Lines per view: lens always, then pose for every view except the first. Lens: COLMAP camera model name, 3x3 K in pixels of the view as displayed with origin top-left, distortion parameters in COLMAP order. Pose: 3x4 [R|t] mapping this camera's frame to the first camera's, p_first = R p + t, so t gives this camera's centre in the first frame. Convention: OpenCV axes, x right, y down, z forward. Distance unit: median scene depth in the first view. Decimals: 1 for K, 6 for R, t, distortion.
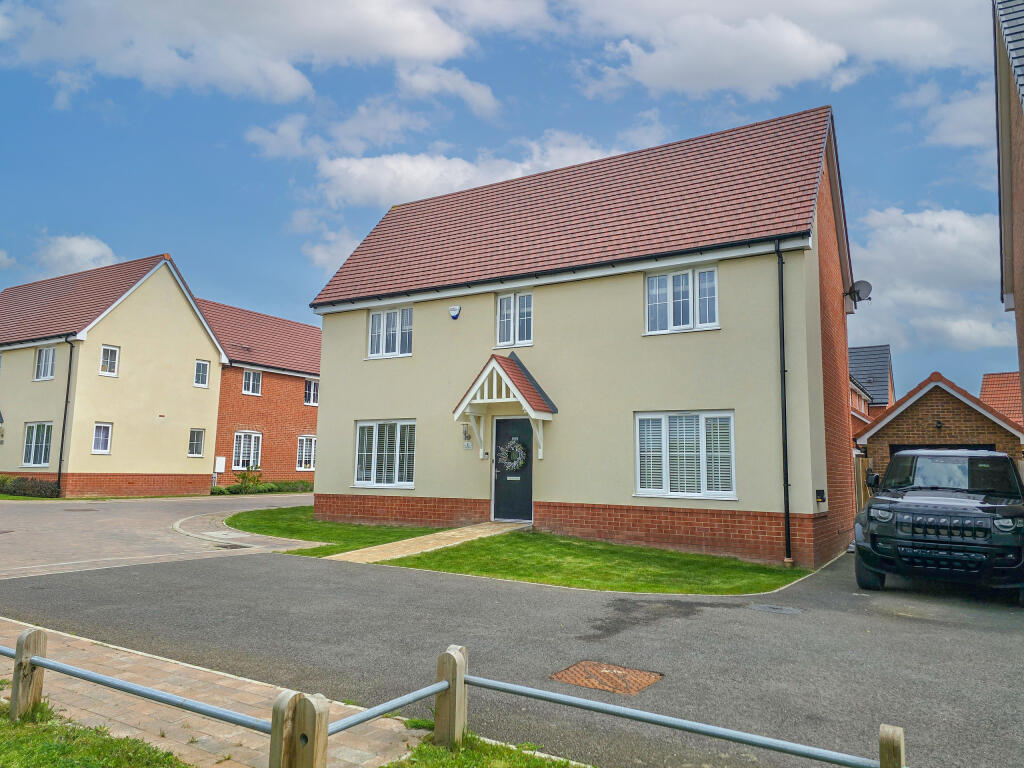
lens RADIAL K [[675.0, 0, 512.3], [0, 675.0, 382.9], [0, 0, 1]] dist [0.017039, -0.000613]
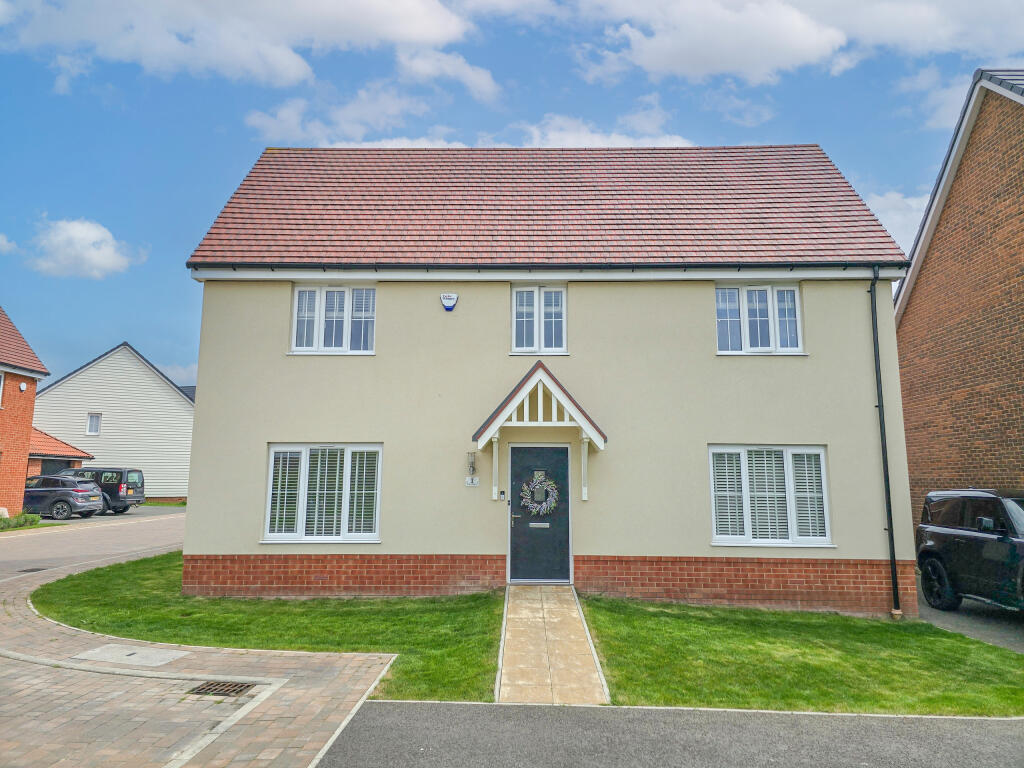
lens RADIAL K [[675.0, 0, 512.8], [0, 675.0, 382.6], [0, 0, 1]] dist [0.017039, -0.000613]
pose [[0.879304, 0.067249, 0.471488, -0.401895], [-0.052587, 0.997637, -0.044221, 0.015091], [-0.473348, 0.014089, 0.880763, 0.339979]]
